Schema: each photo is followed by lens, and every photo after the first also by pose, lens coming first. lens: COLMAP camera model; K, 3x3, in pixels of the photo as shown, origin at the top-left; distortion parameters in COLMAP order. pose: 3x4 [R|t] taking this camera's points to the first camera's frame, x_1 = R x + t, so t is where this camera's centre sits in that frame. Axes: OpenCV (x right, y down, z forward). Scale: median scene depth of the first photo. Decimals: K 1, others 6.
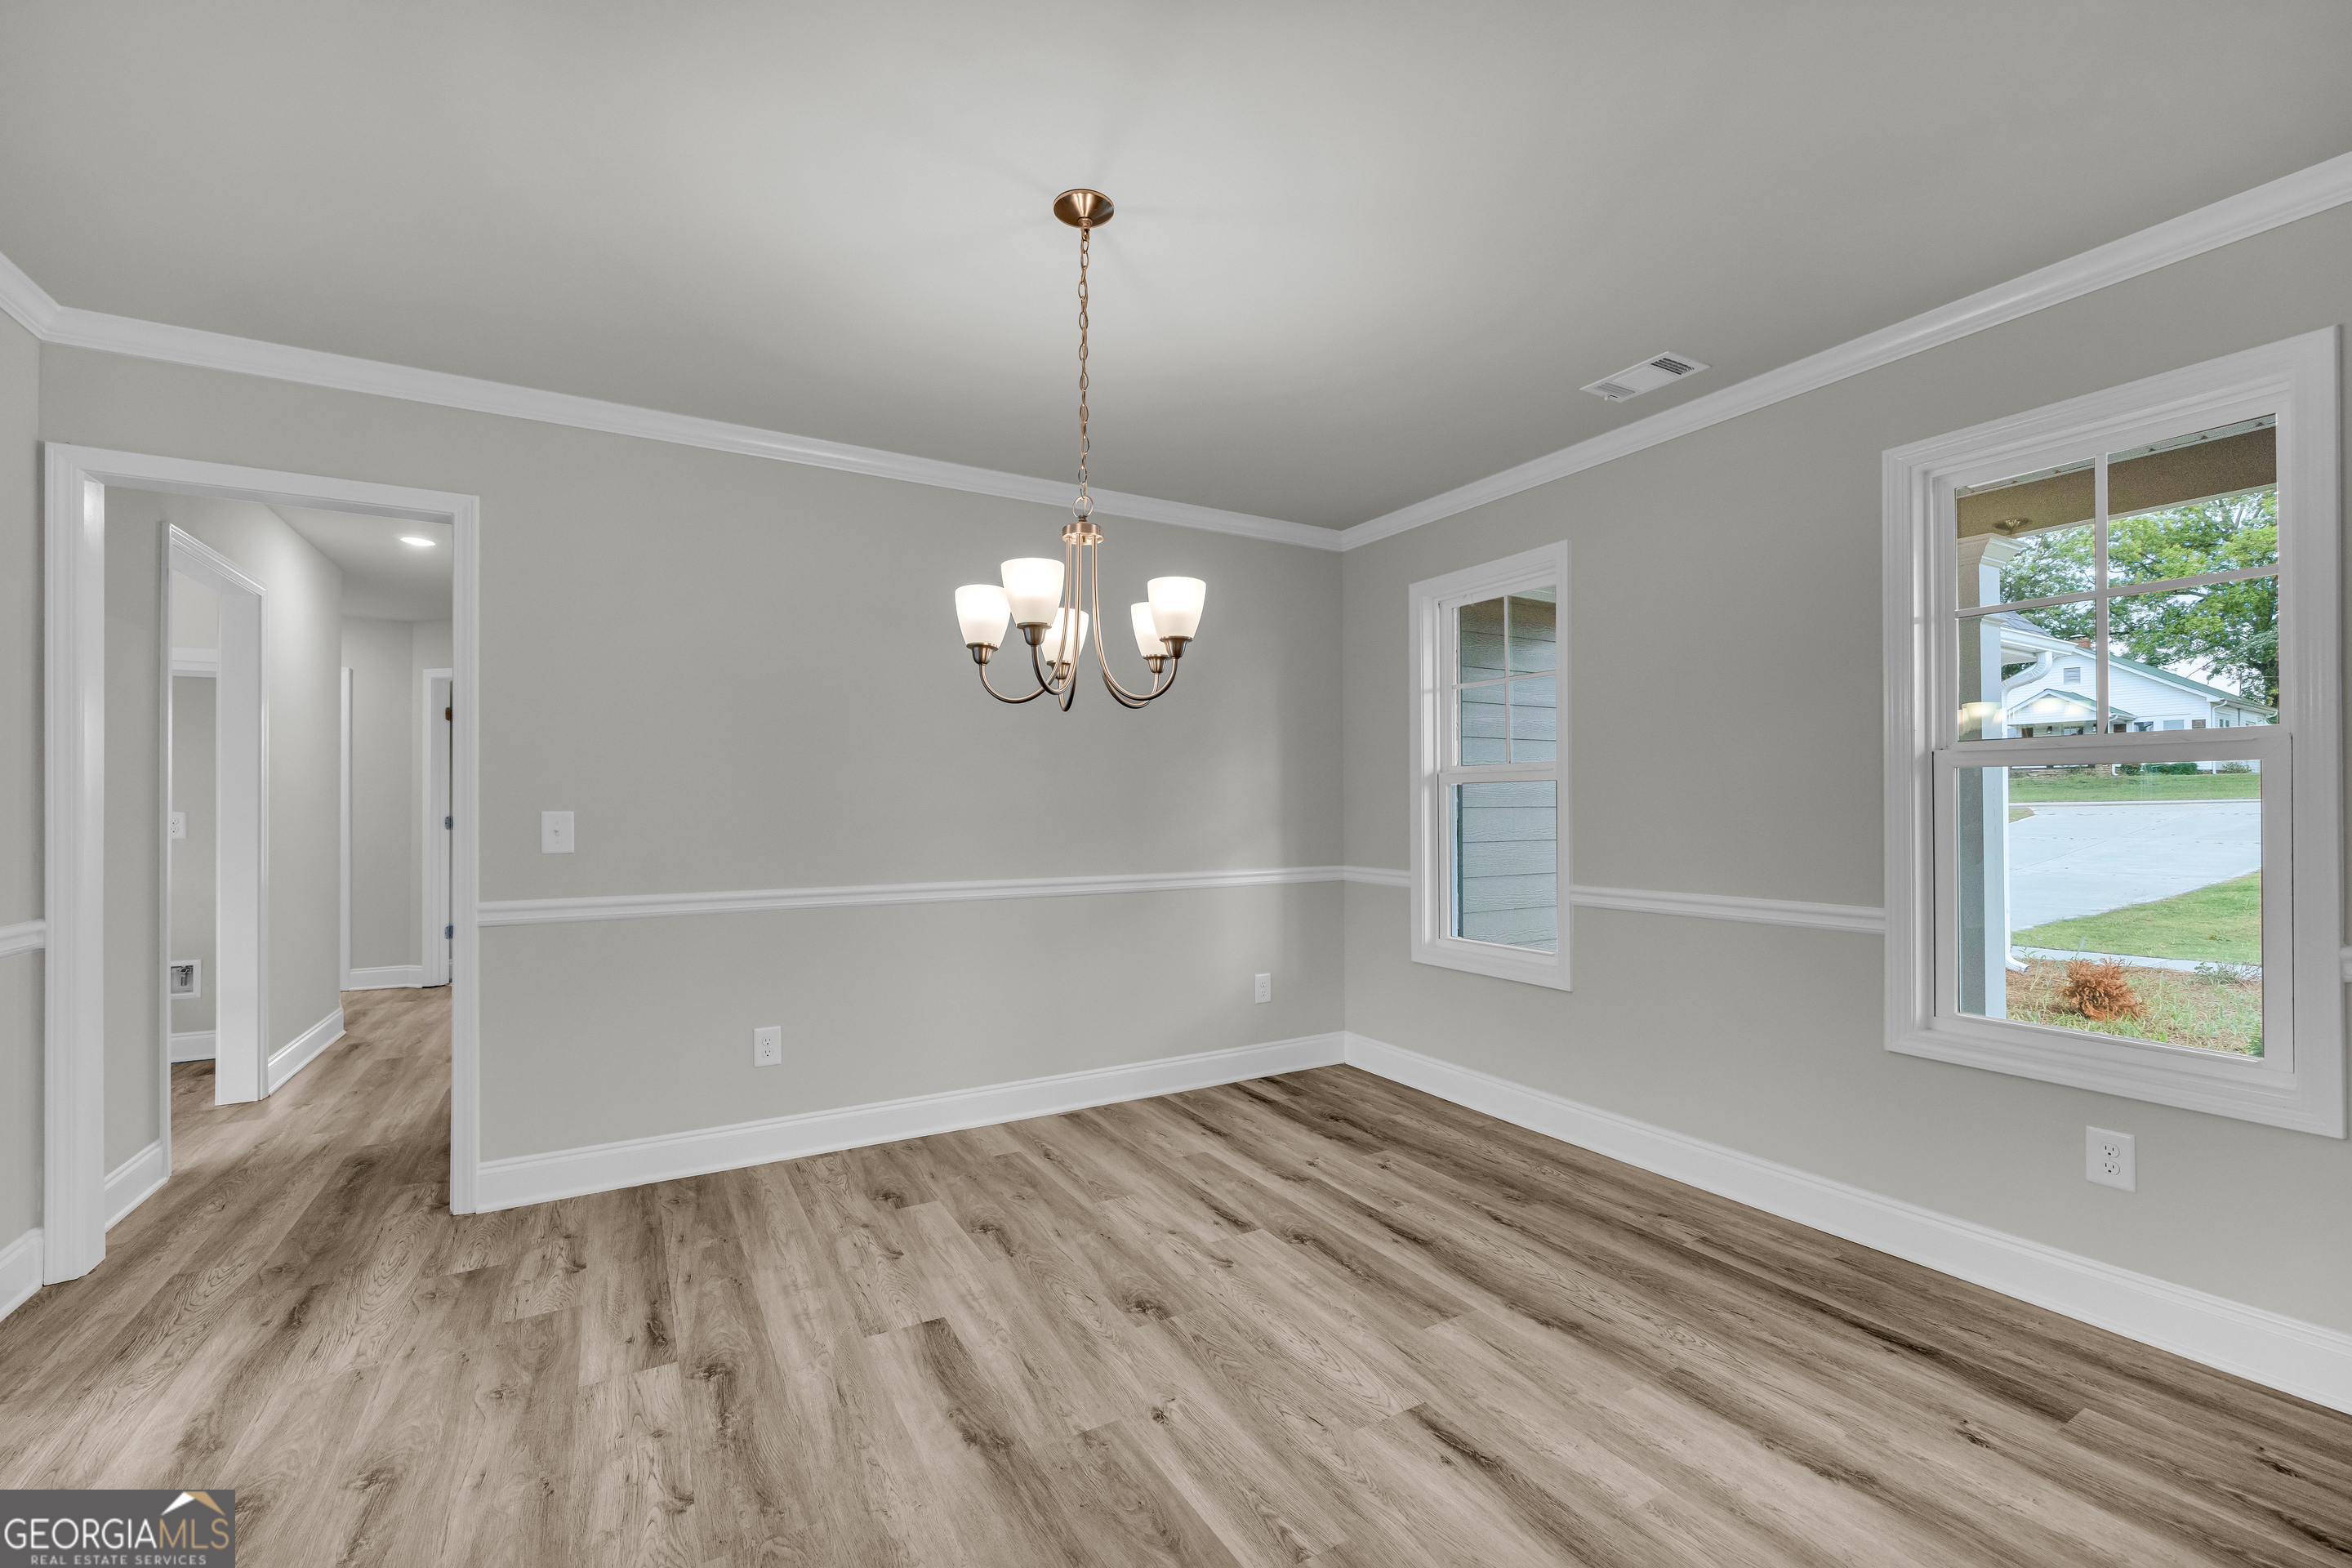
lens RADIAL K [[983.1, 0, 1170.6], [0, 983.1, 786.0], [0, 0, 1]] dist [-0.004506, 0.001217]
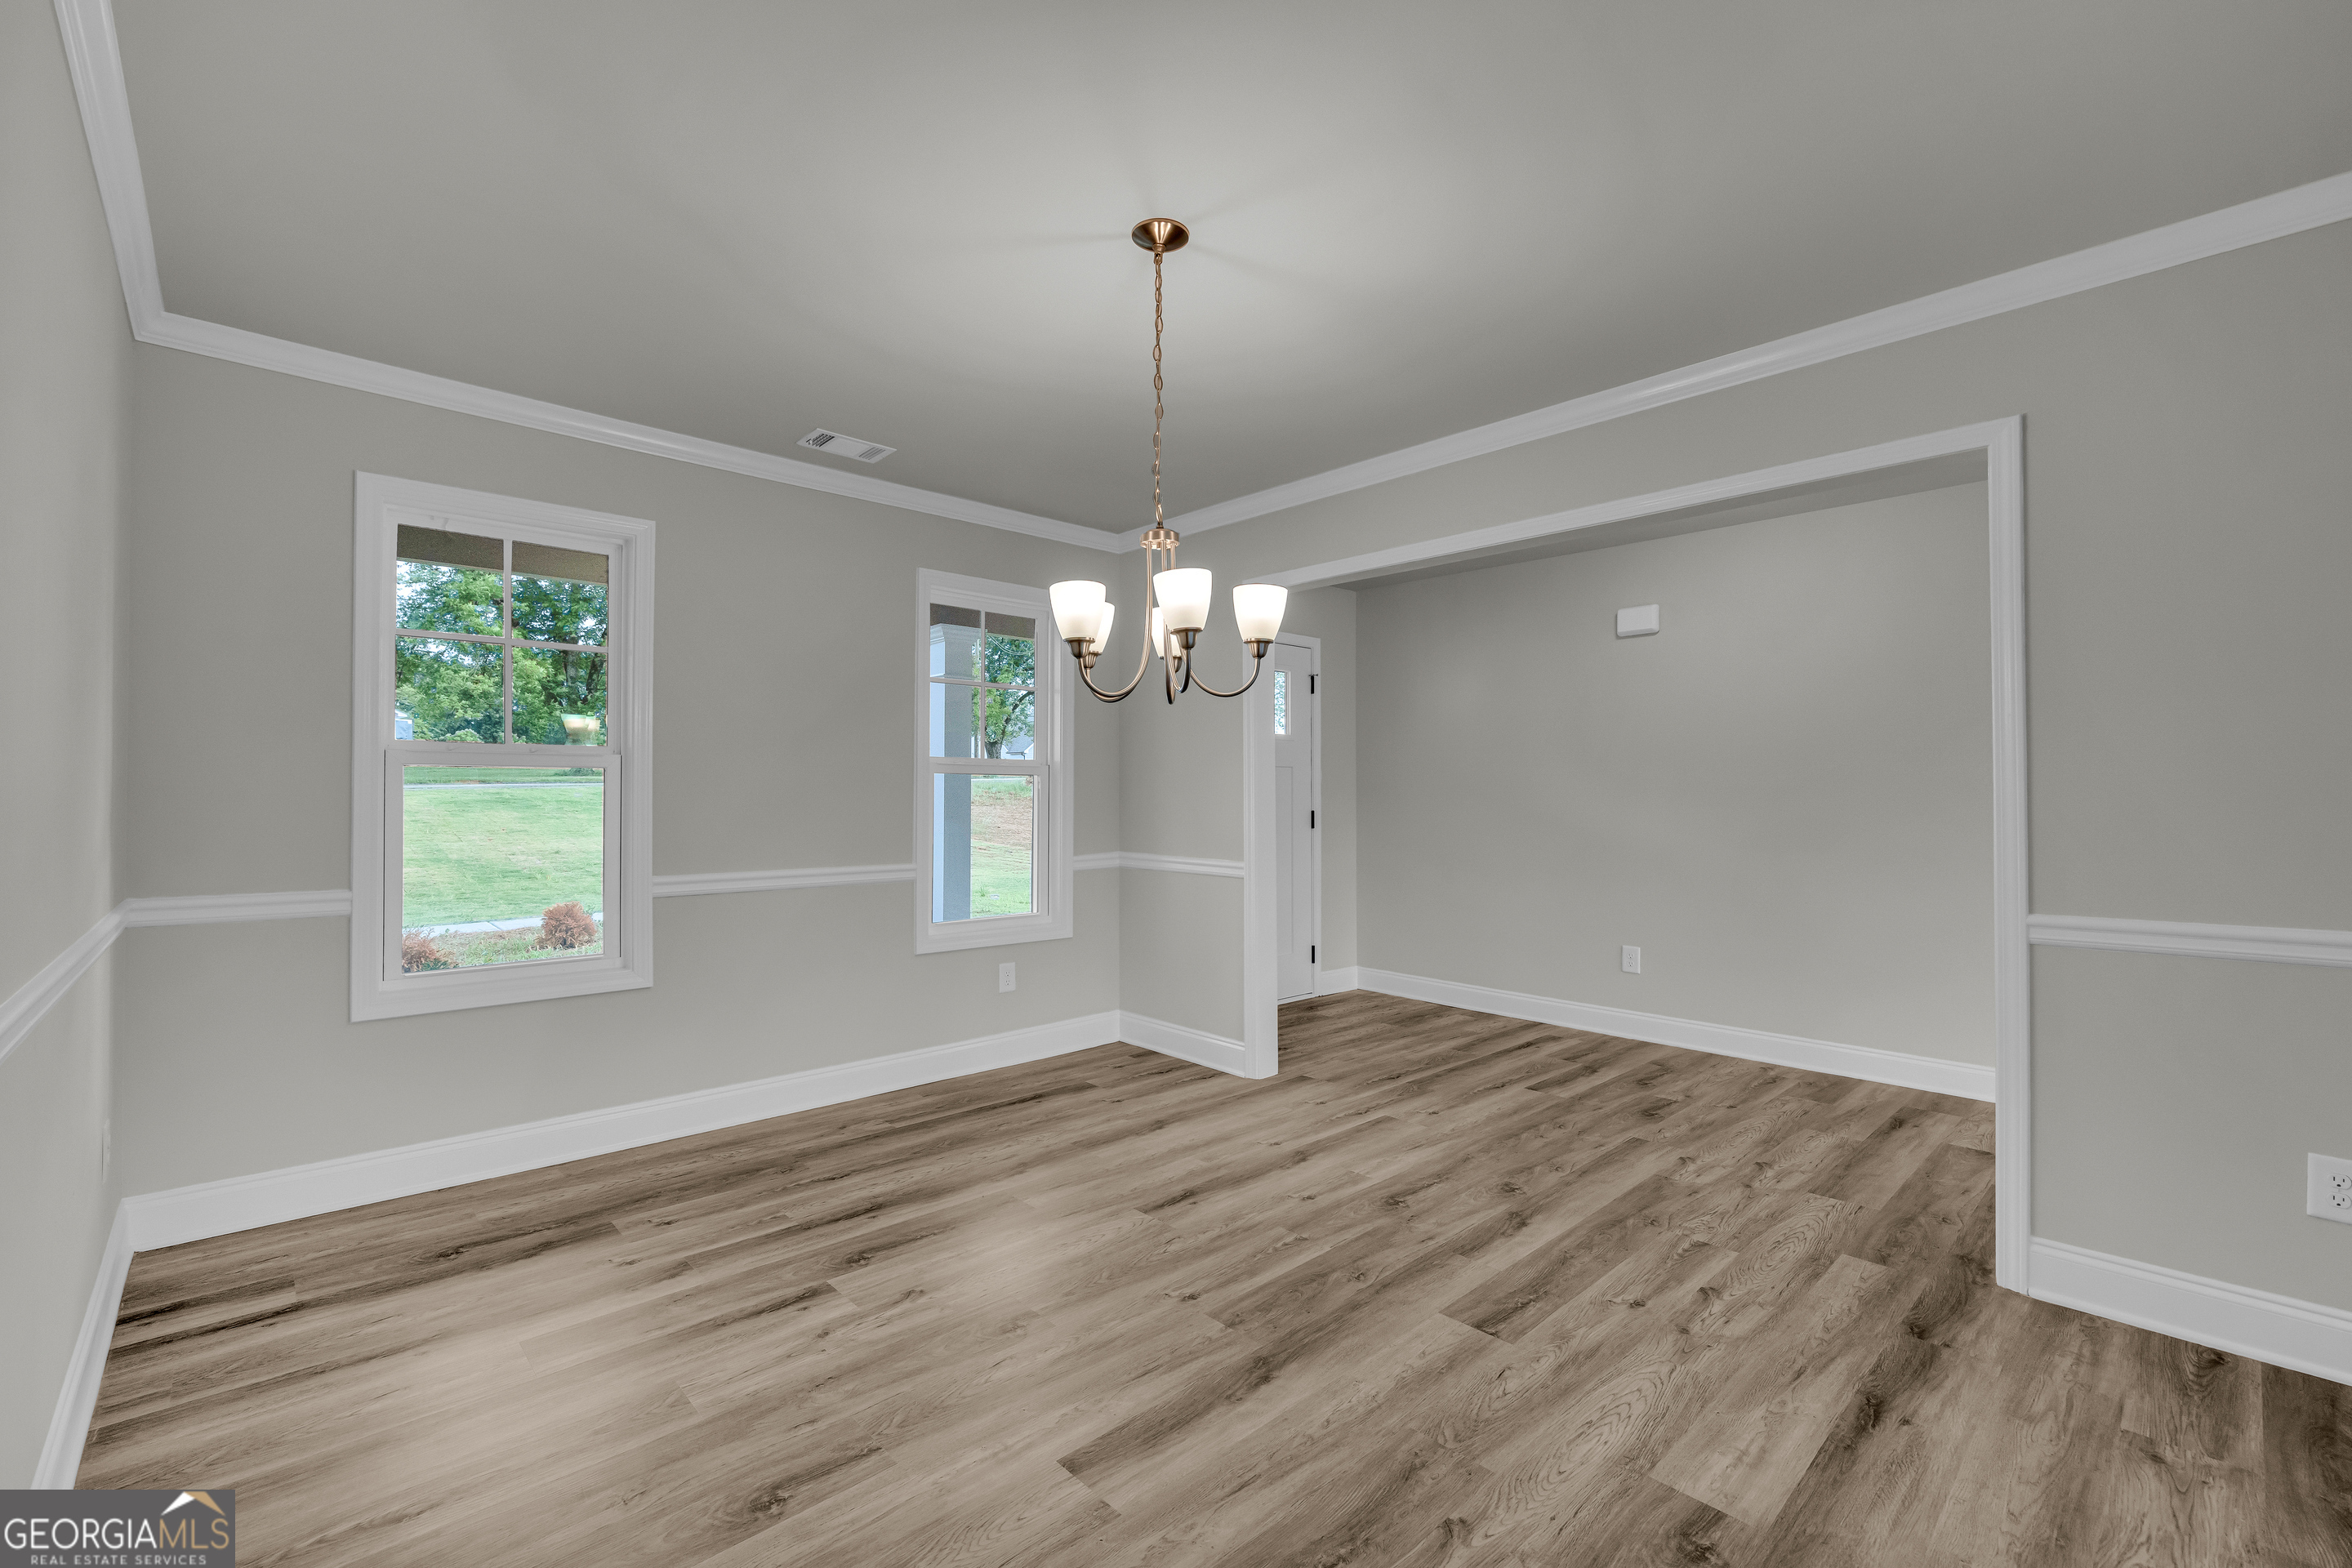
lens RADIAL K [[983.1, 0, 1176.9], [0, 983.1, 796.4], [0, 0, 1]] dist [-0.004506, 0.001217]
pose [[-0.227175, 0.003625, 0.973847, -1.011917], [-0.021368, 0.999734, -0.008706, 0.026386], [-0.973619, -0.022787, -0.227037, 1.105784]]
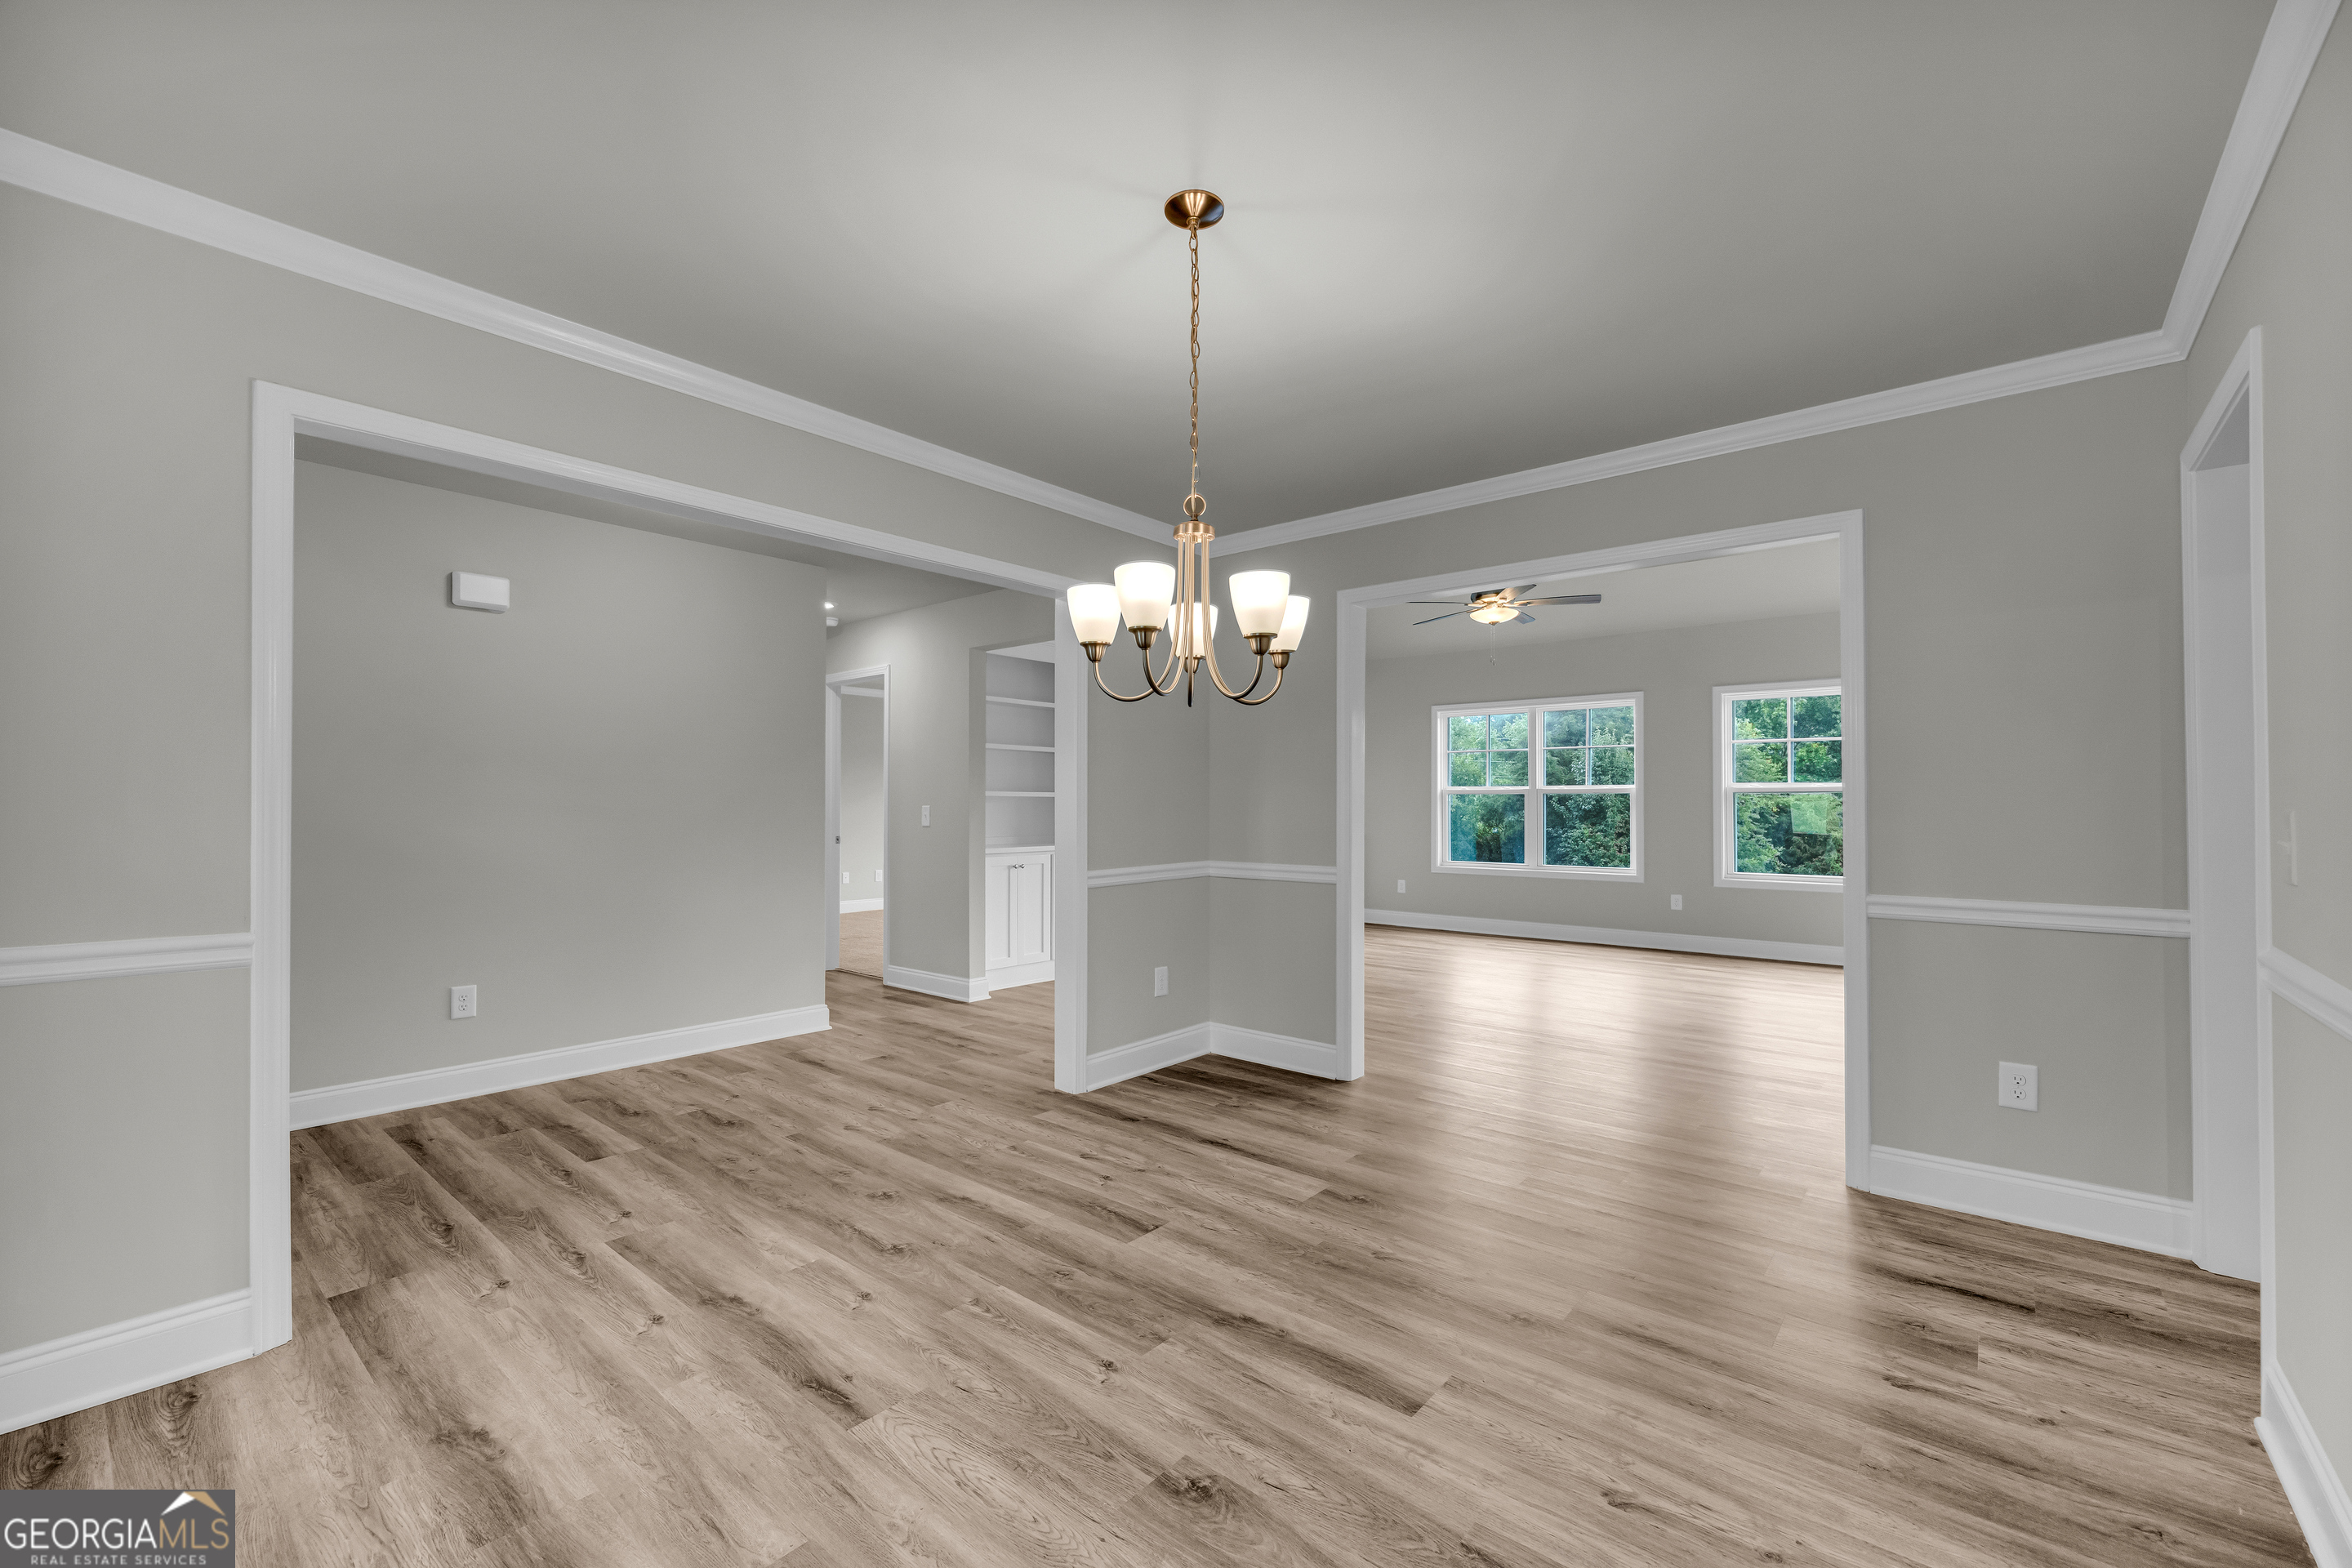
lens RADIAL K [[983.1, 0, 1184.9], [0, 983.1, 759.4], [0, 0, 1]] dist [-0.004506, 0.001217]
pose [[-0.937987, -0.014051, -0.346385, 0.250213], [0.009323, 0.997795, -0.065719, 0.036122], [0.346544, -0.064873, -0.935788, 1.769441]]
